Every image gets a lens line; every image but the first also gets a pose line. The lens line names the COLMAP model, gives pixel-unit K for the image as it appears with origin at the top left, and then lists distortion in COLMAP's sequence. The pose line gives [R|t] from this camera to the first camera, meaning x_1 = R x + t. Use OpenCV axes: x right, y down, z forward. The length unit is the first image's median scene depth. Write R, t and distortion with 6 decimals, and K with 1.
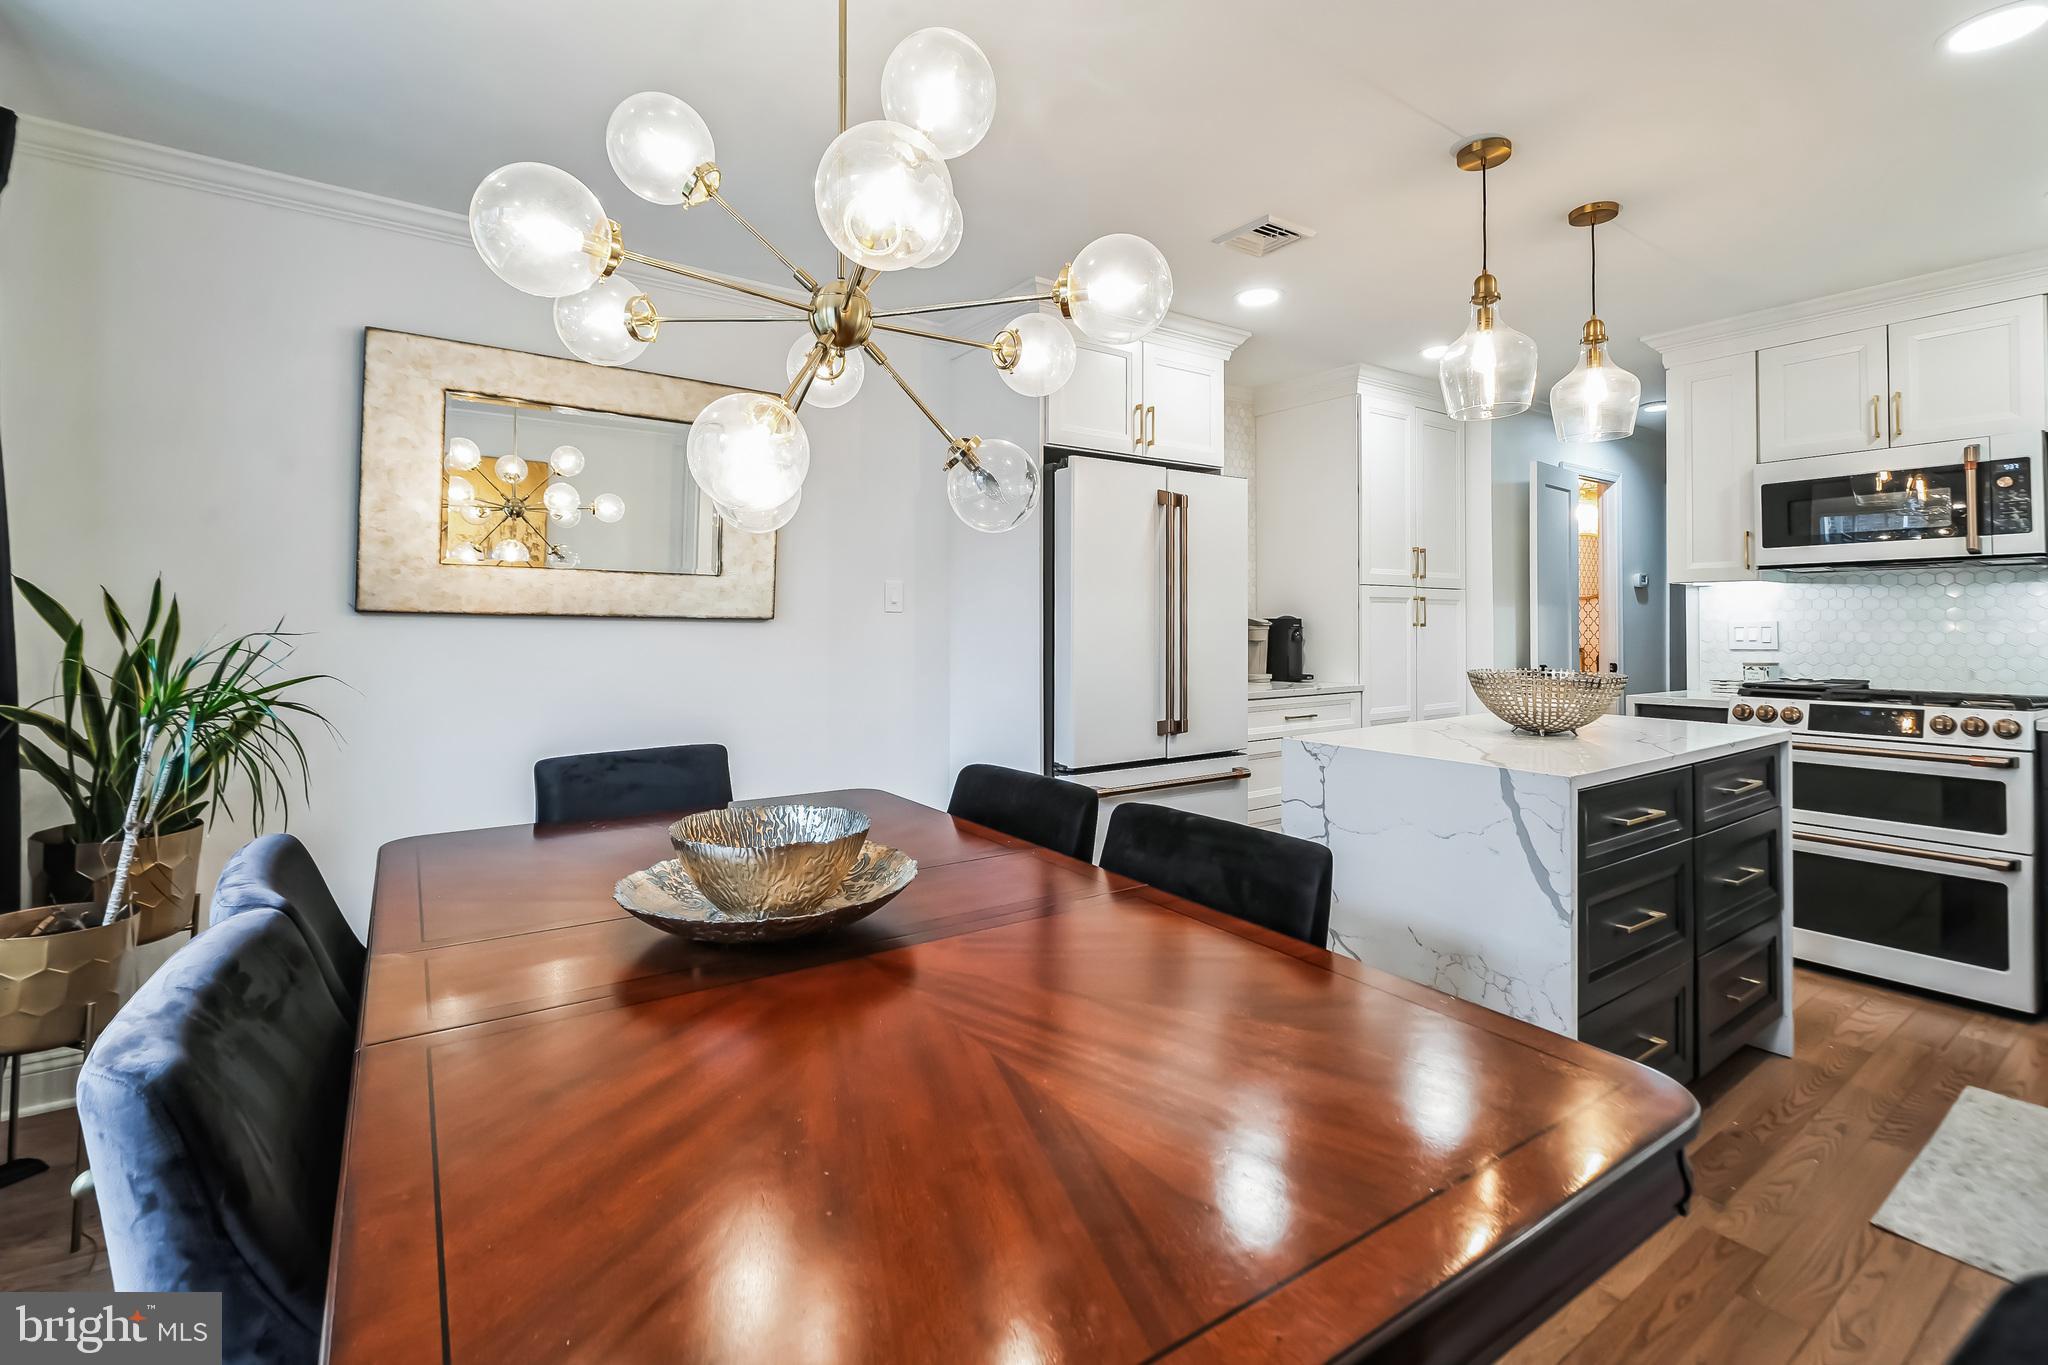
lens RADIAL K [[913.2, 0, 1019.9], [0, 913.2, 607.9], [0, 0, 1]] dist [0.001469, -0.000322]
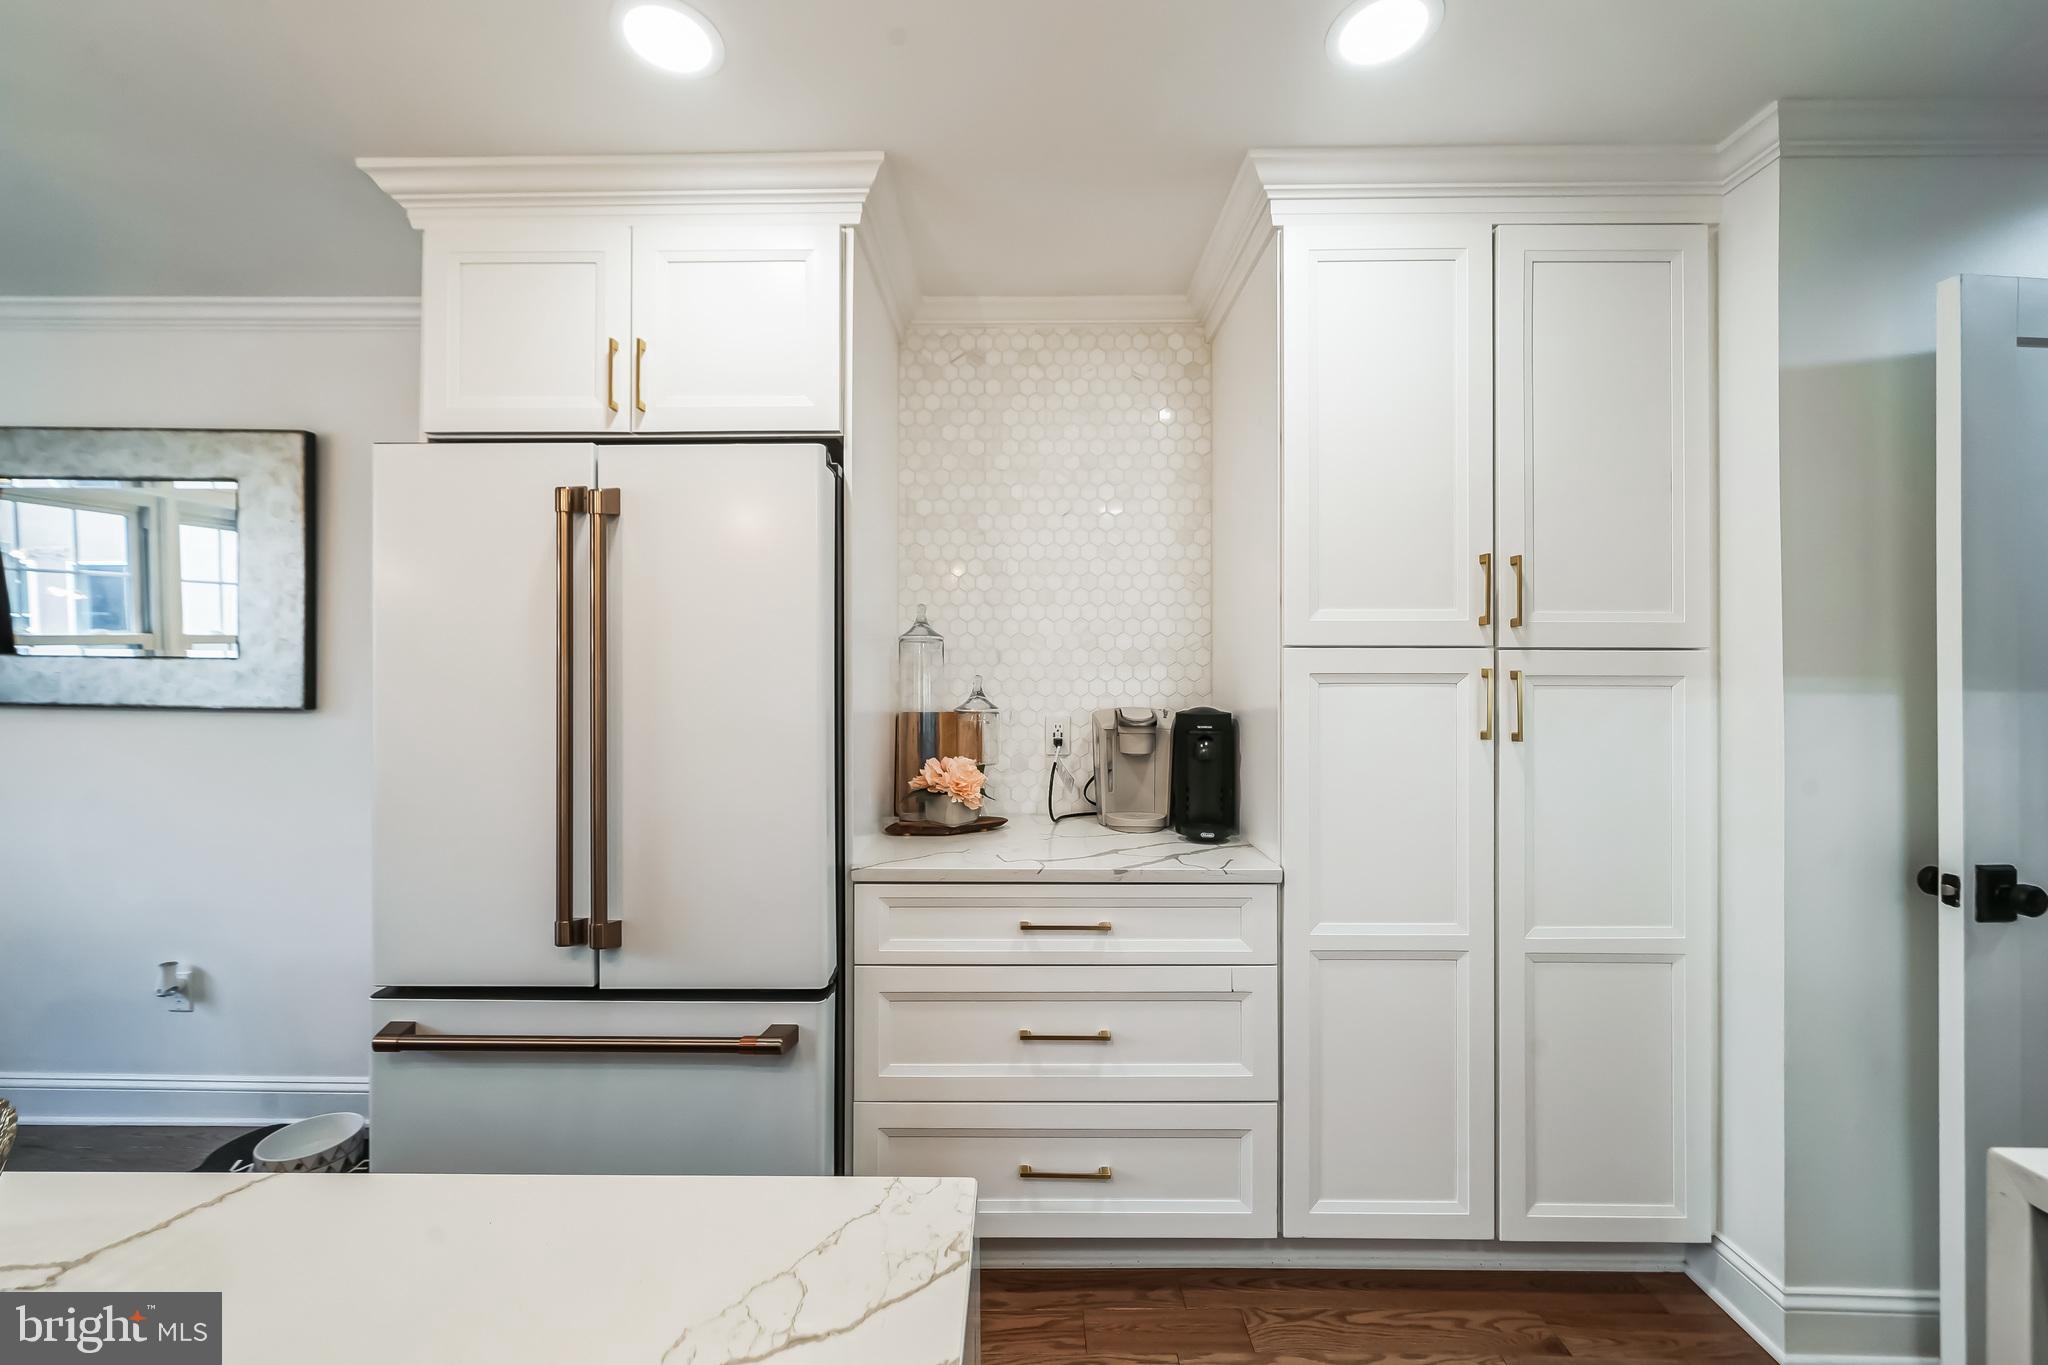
lens RADIAL K [[797.1, 0, 1023.3], [0, 797.1, 663.9], [0, 0, 1]] dist [-0.000834, -0.000110]
pose [[0.813273, -0.005853, -0.581853, 0.646125], [0.007595, 0.999971, 0.000557, -0.023271], [0.581833, -0.004872, 0.813294, 0.782096]]
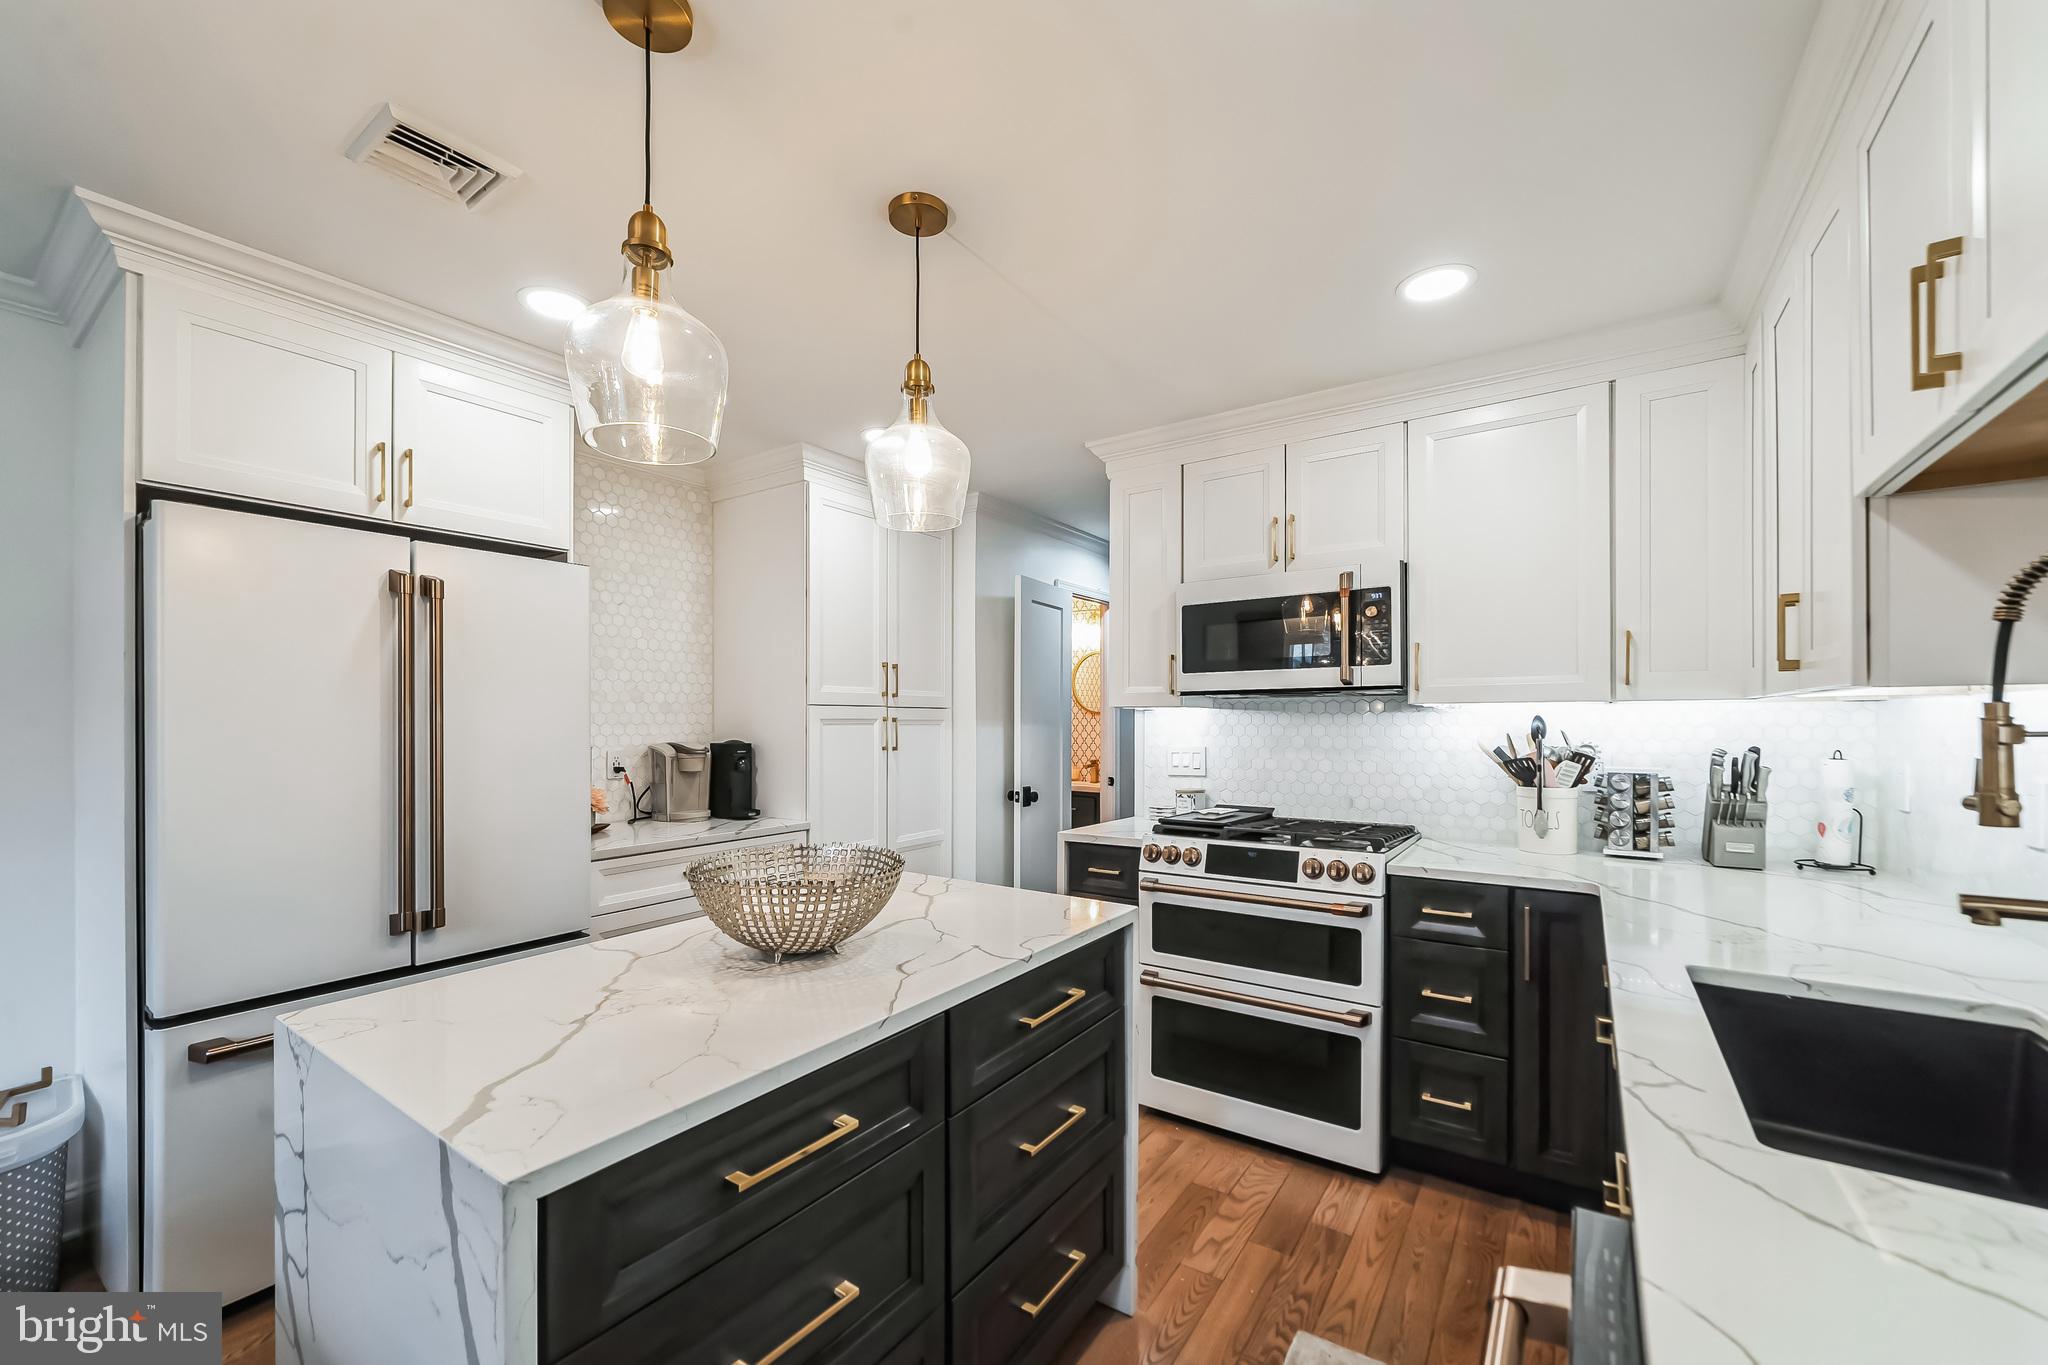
lens RADIAL K [[806.9, 0, 1012.9], [0, 806.9, 724.0], [0, 0, 1]] dist [-0.002720, -0.000213]
pose [[0.939289, -0.002556, 0.343118, 0.380664], [-0.004282, 0.999807, 0.019171, -0.029570], [-0.343101, -0.019477, 0.939097, 0.289615]]
